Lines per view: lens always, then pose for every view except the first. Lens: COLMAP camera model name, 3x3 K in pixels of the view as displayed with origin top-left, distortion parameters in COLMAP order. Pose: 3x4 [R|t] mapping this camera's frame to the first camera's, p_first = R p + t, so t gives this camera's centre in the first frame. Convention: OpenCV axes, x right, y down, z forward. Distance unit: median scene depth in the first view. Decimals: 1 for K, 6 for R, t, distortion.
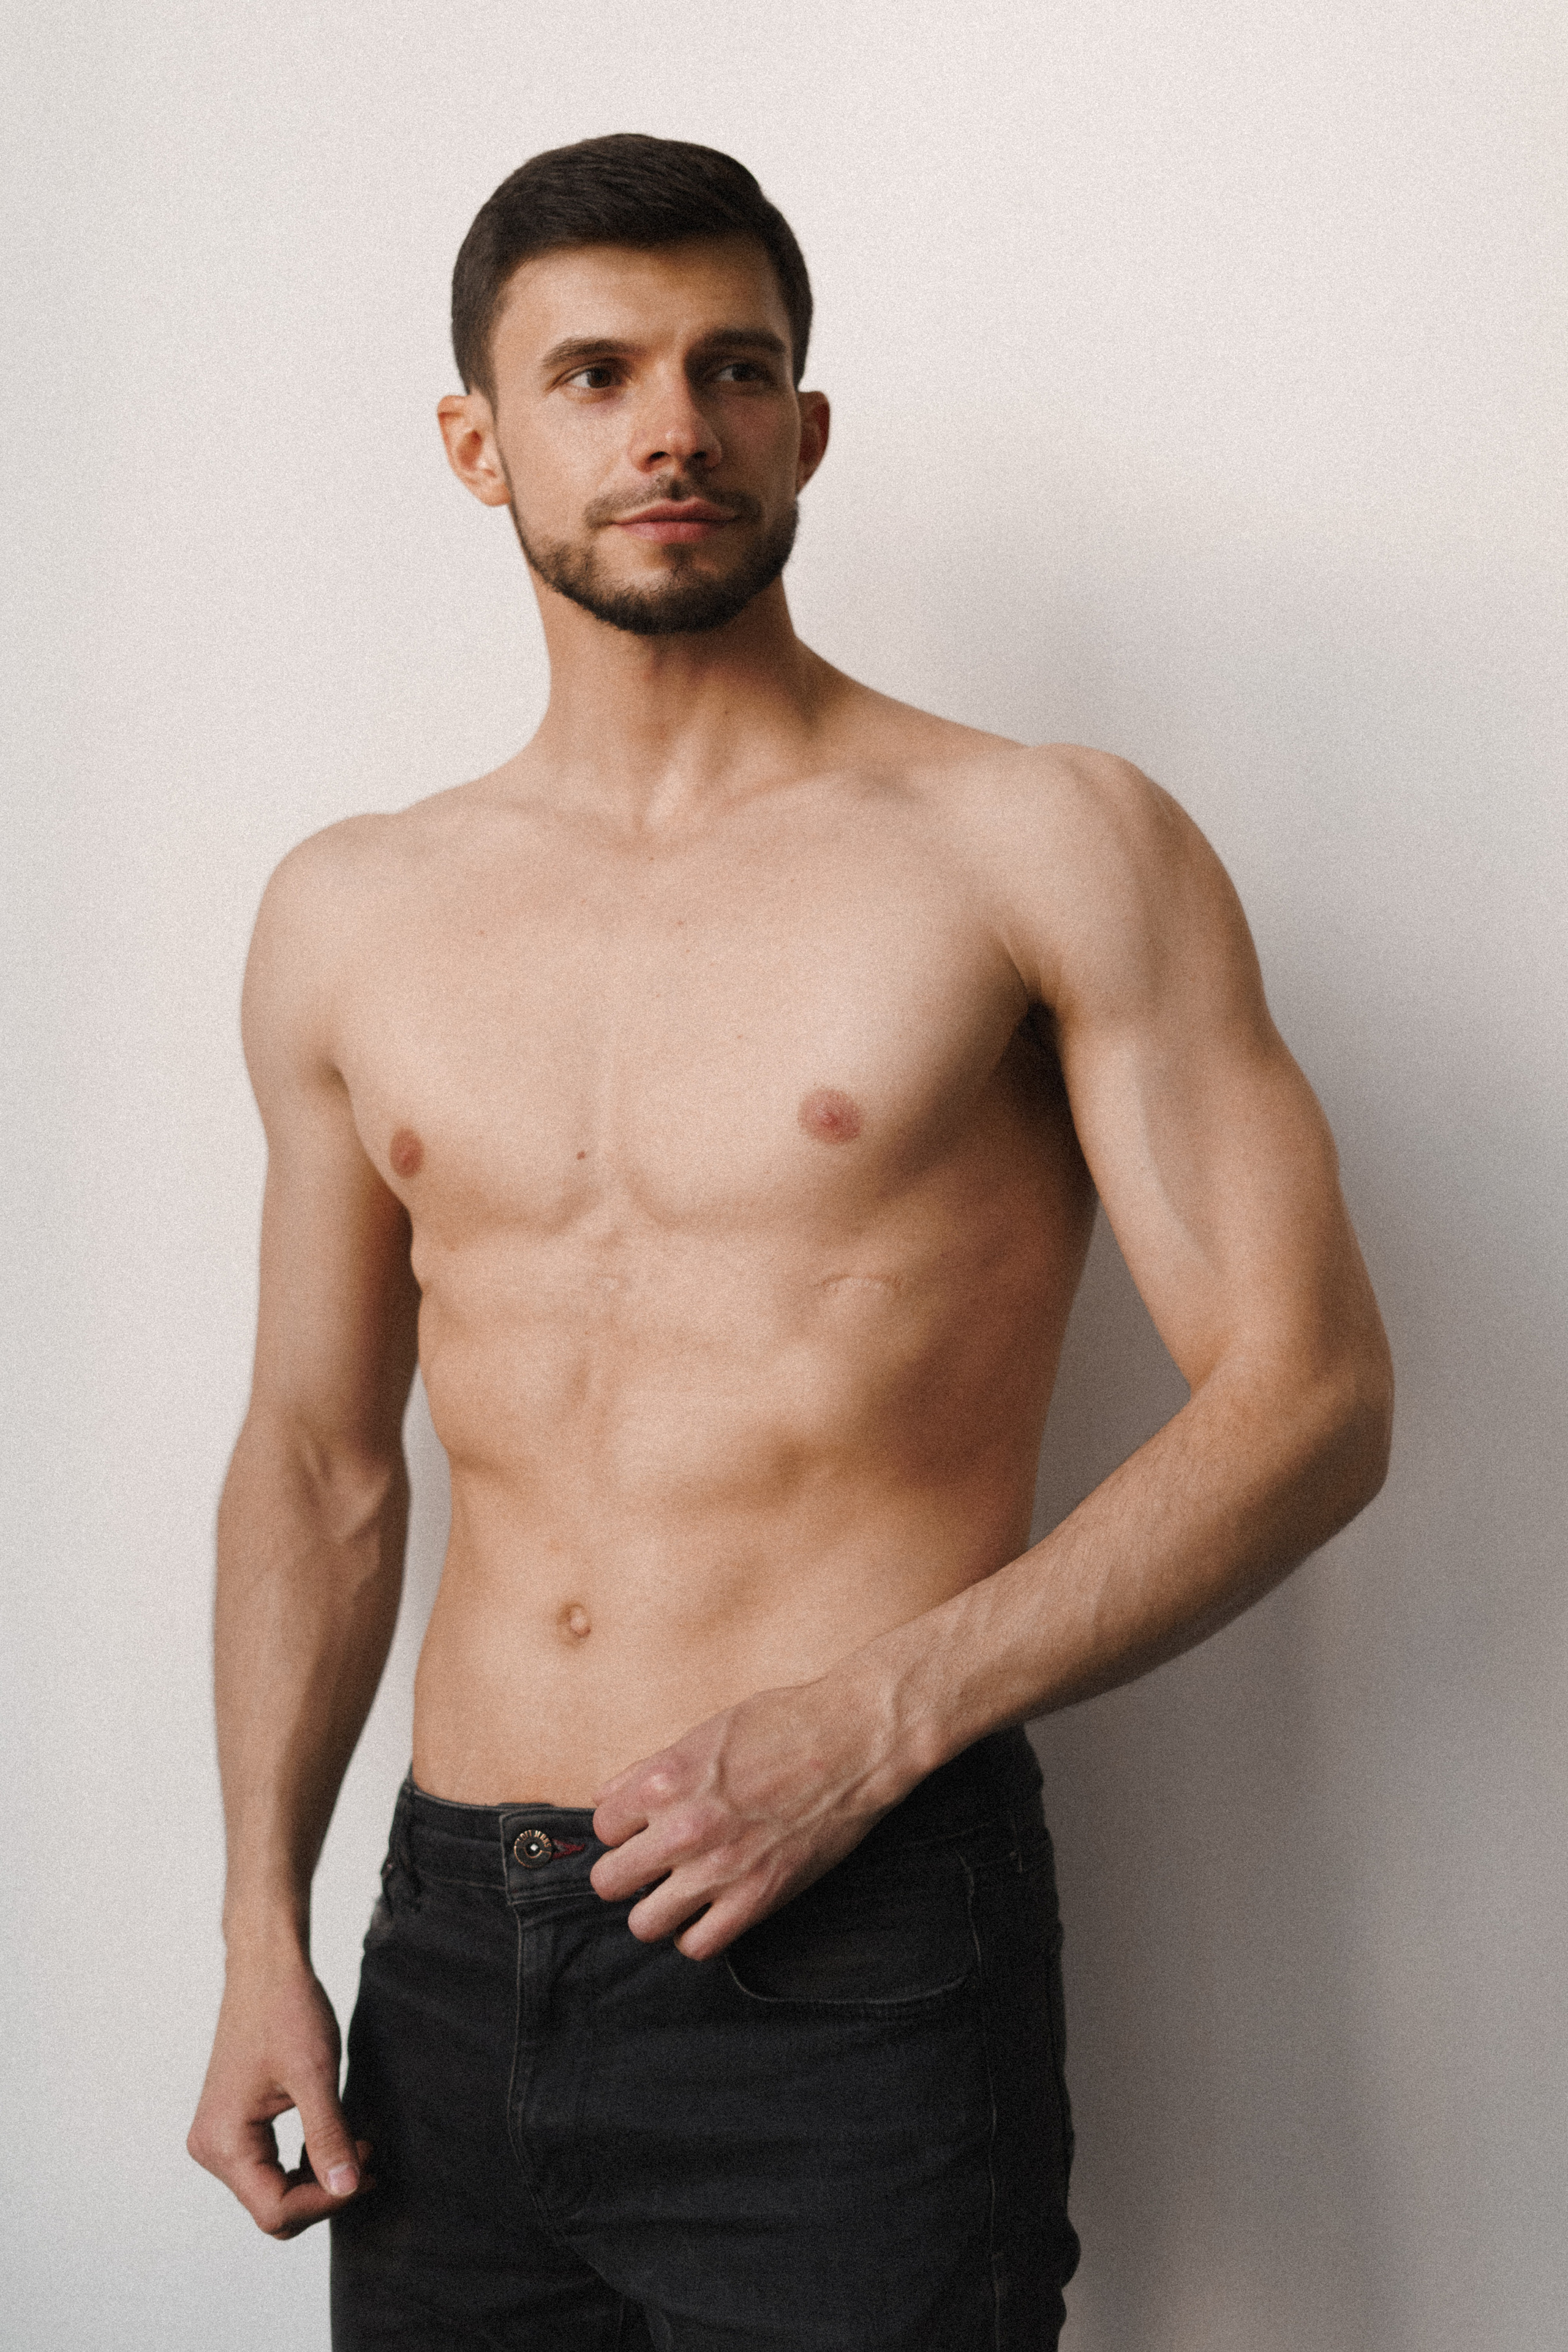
lens RADIAL K [[3218.0, 0, 784.0], [0, 3218.0, 1176.0], [0, 0, 1]] dist [-0.002309, 0.569487]
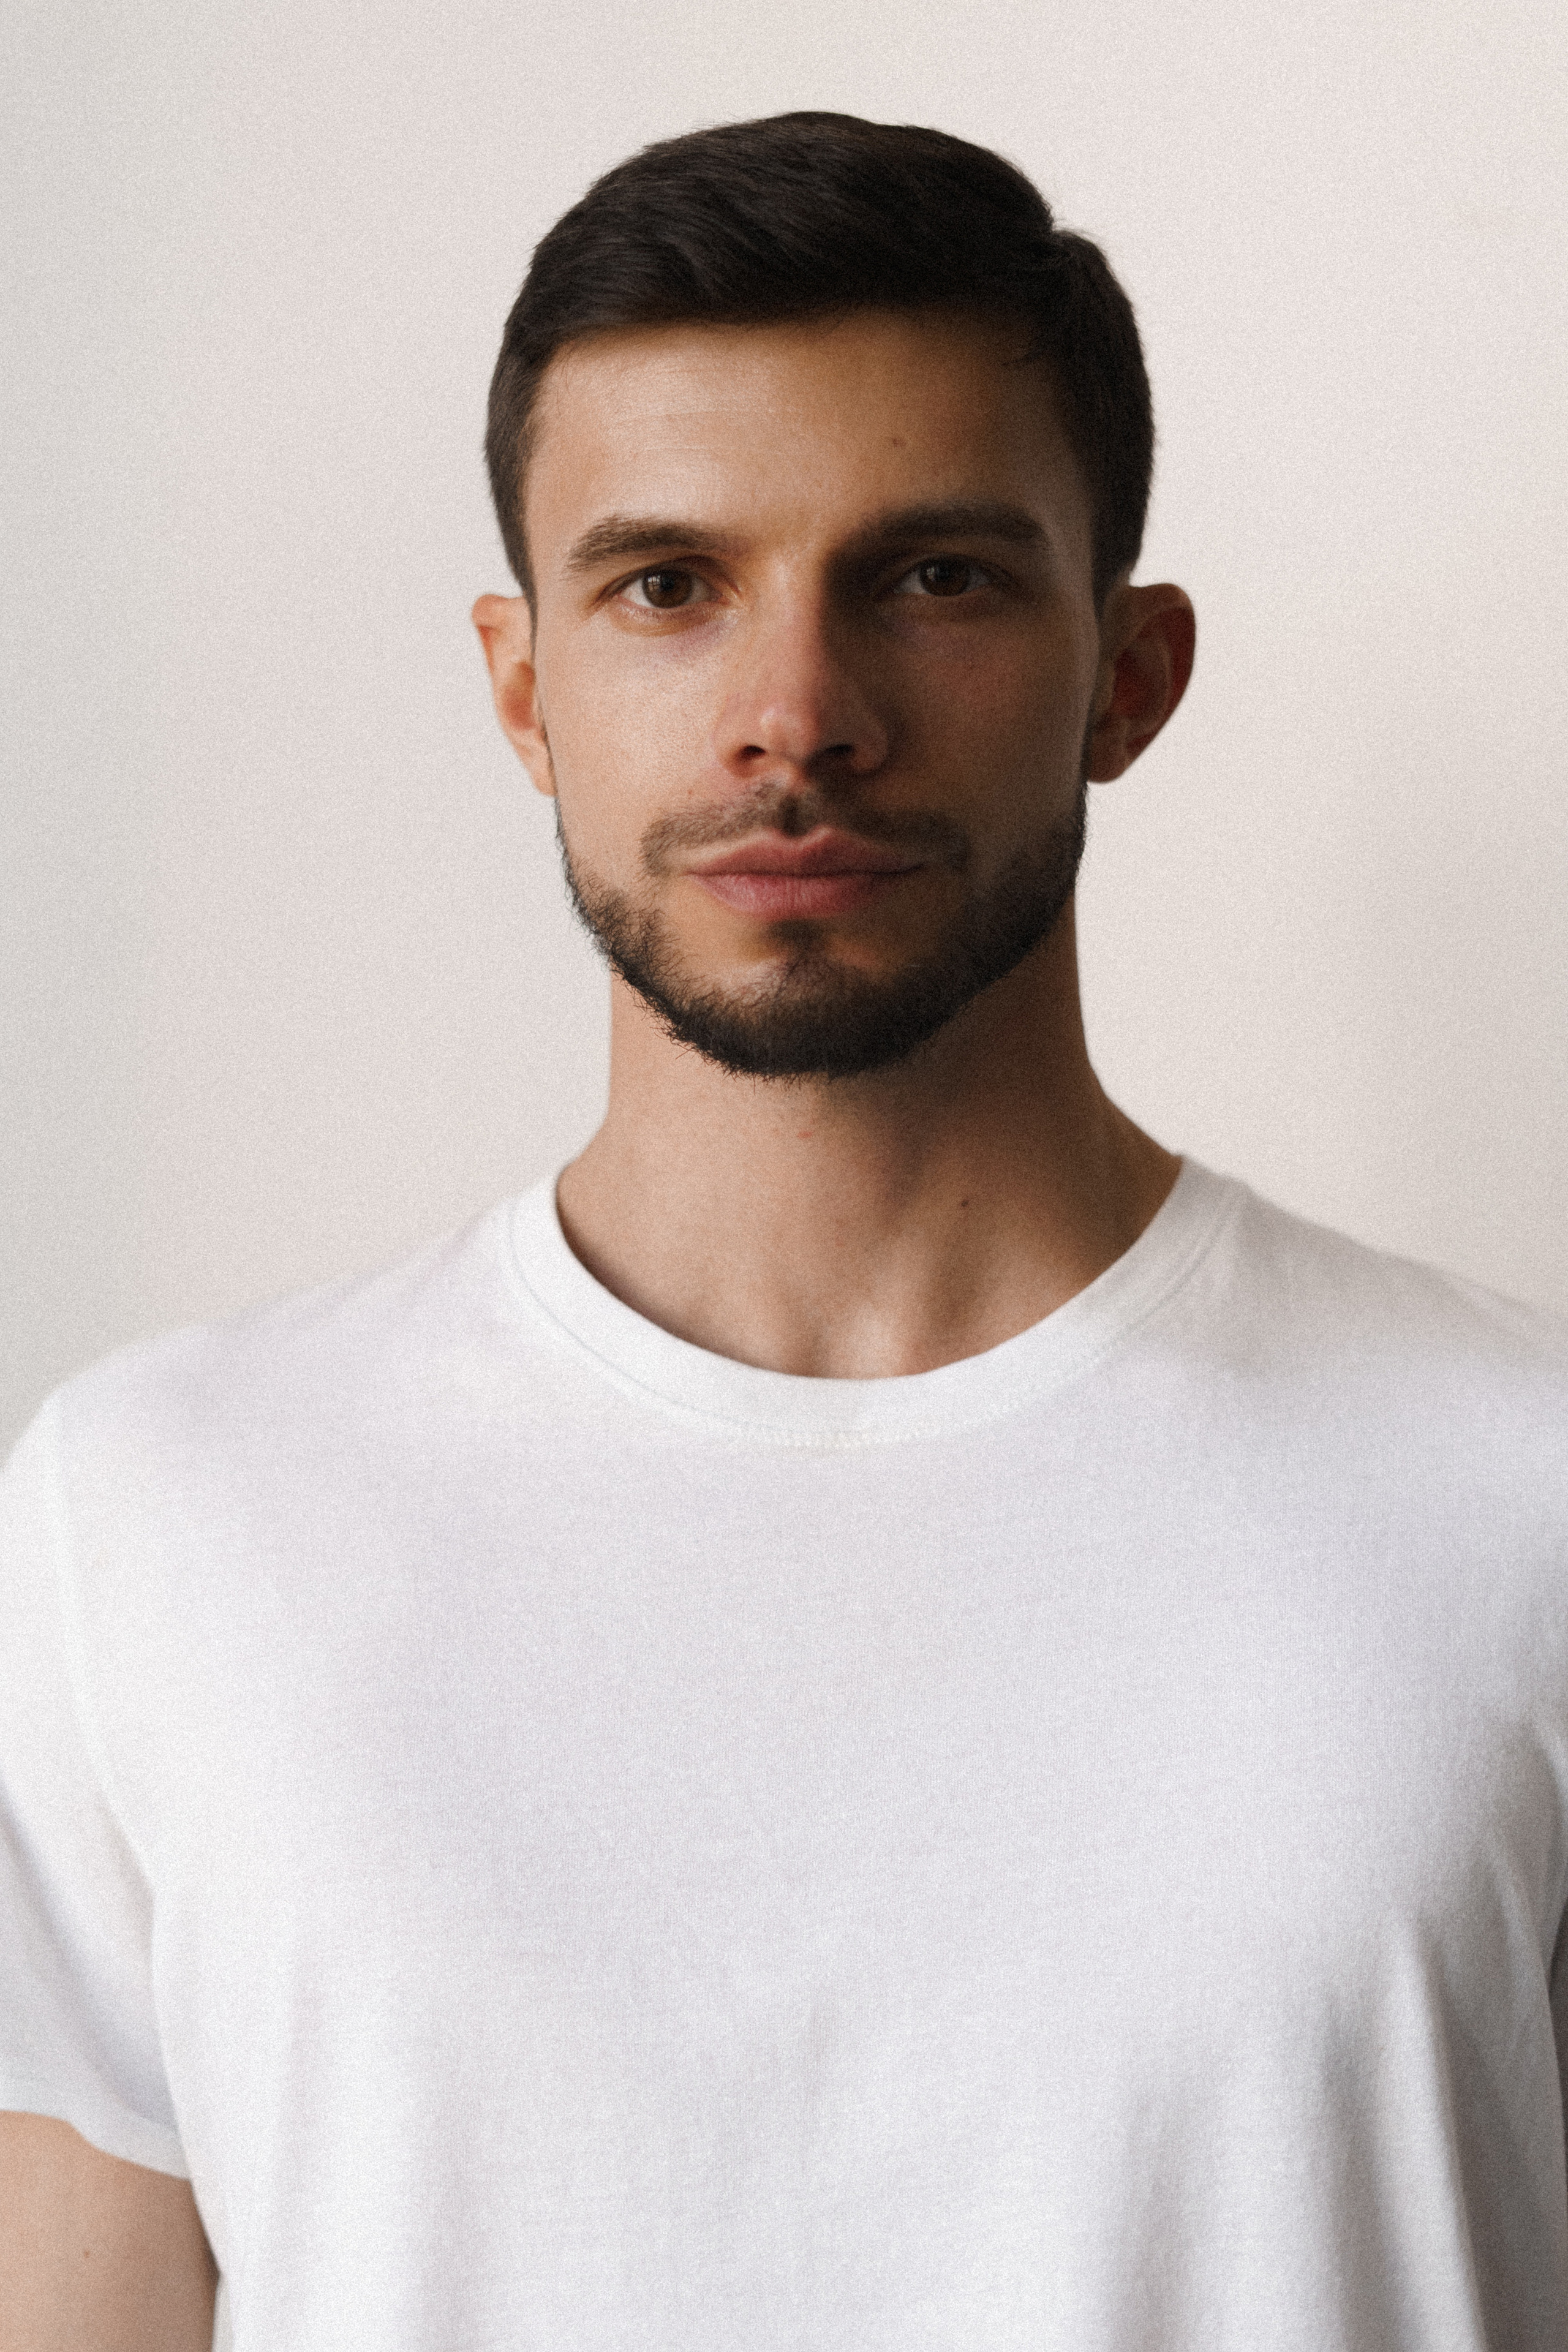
lens RADIAL K [[3218.0, 0, 784.0], [0, 3218.0, 1176.0], [0, 0, 1]] dist [-0.002309, 0.569487]
pose [[0.960992, 0.060383, -0.269904, 0.105007], [-0.055134, 0.998114, 0.026991, -0.167568], [0.271025, -0.011057, 0.962509, 0.502464]]
